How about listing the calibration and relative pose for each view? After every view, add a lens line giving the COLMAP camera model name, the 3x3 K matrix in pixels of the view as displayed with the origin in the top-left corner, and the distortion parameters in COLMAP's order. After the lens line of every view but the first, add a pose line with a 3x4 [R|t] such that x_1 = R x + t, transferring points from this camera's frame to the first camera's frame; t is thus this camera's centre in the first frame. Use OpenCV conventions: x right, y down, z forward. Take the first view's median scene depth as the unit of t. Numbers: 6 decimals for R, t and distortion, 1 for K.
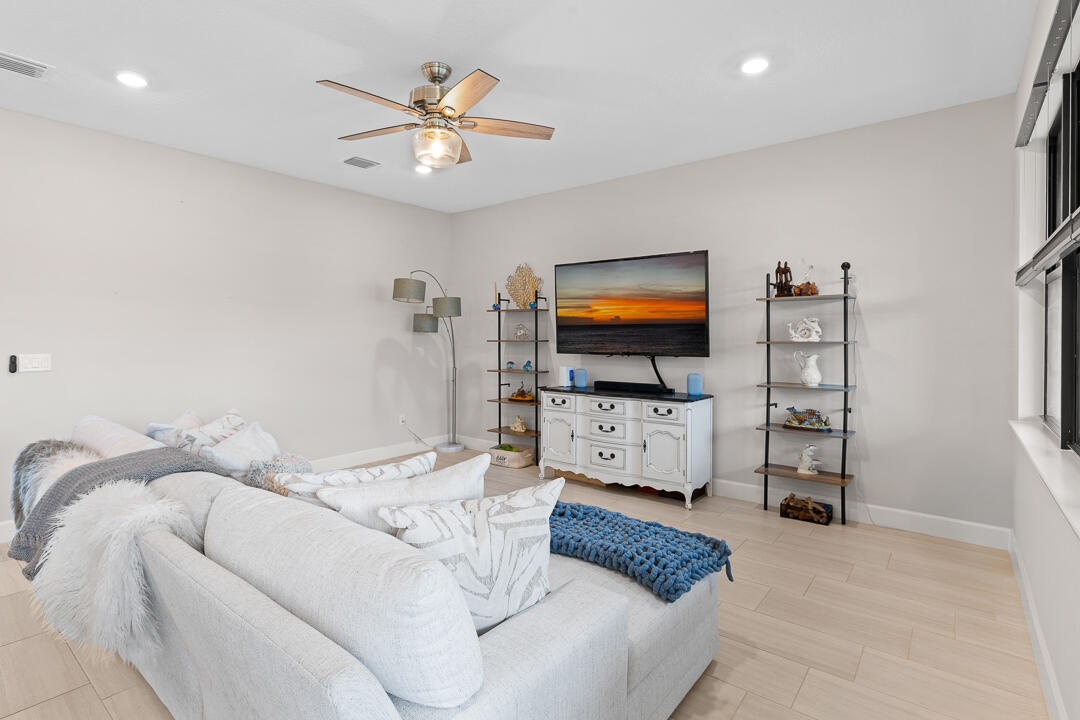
lens RADIAL K [[522.5, 0, 540.4], [0, 522.5, 340.4], [0, 0, 1]] dist [0.002479, 0.000030]
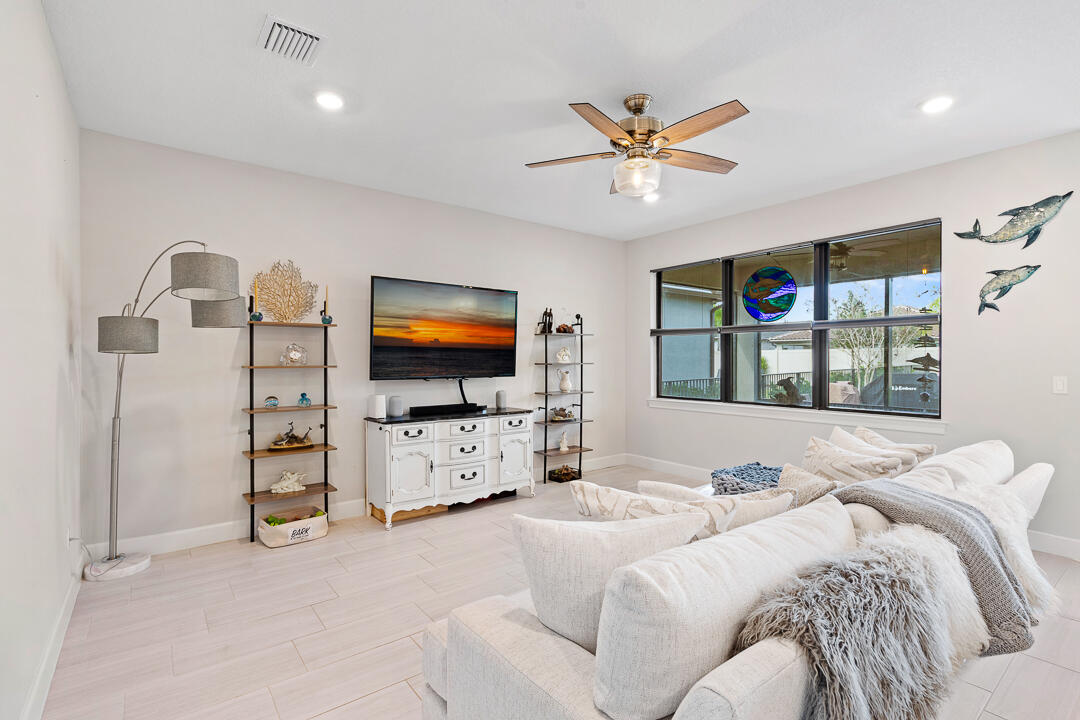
lens RADIAL K [[500.3, 0, 540.0], [0, 500.3, 360.0], [0, 0, 1]] dist [-0.002407, -0.000059]
pose [[0.228783, 0.001555, 0.973476, -0.749062], [0.009326, 0.999949, -0.003789, -0.001735], [-0.973433, 0.009946, 0.228757, 0.598385]]
